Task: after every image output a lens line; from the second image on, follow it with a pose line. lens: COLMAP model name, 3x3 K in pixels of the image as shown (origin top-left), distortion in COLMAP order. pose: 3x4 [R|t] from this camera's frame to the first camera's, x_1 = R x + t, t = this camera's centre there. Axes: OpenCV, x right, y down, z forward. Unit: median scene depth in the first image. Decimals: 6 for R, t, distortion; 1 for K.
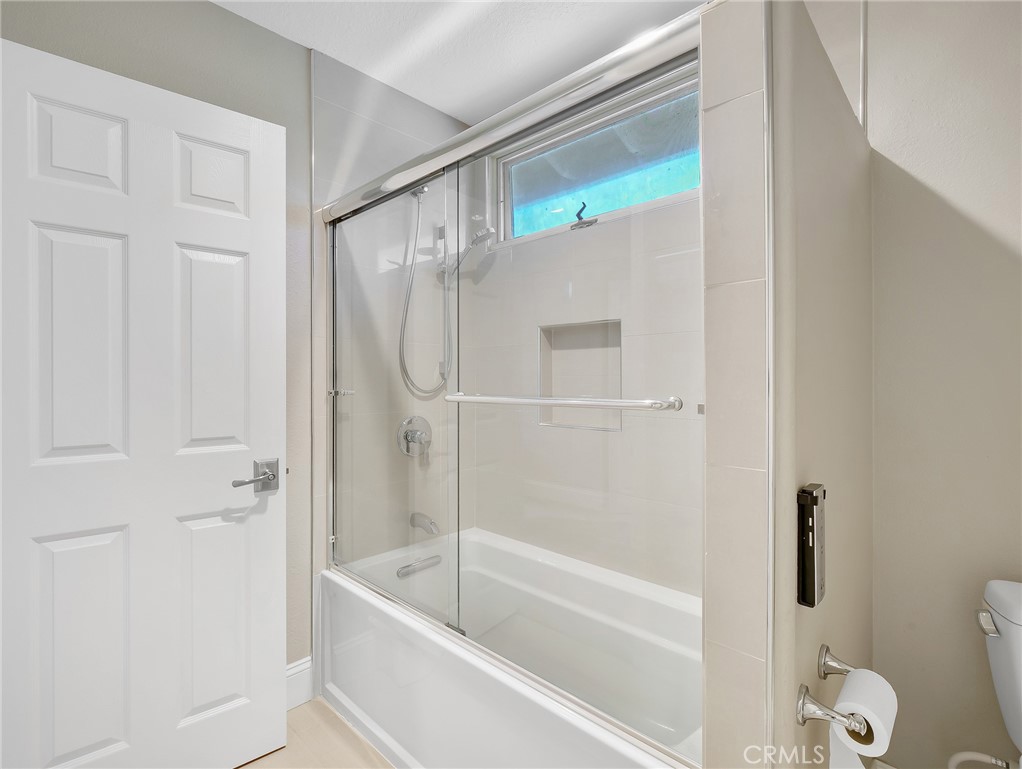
lens RADIAL K [[524.3, 0, 511.0], [0, 524.3, 384.5], [0, 0, 1]] dist [0.000312, 0.000065]
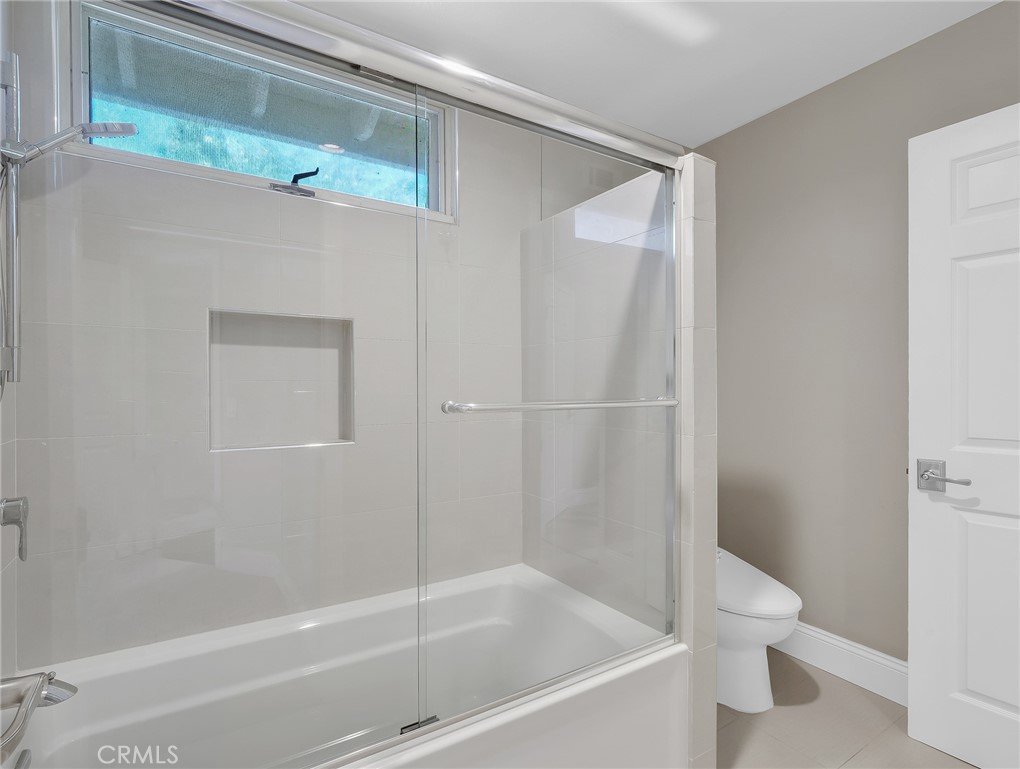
lens RADIAL K [[531.0, 0, 510.0], [0, 531.0, 384.5], [0, 0, 1]] dist [0.000329, 0.000038]
pose [[0.162818, -0.000269, 0.986656, -0.608735], [0.010401, 0.999945, -0.001444, -0.006768], [-0.986601, 0.010497, 0.162812, 0.555938]]
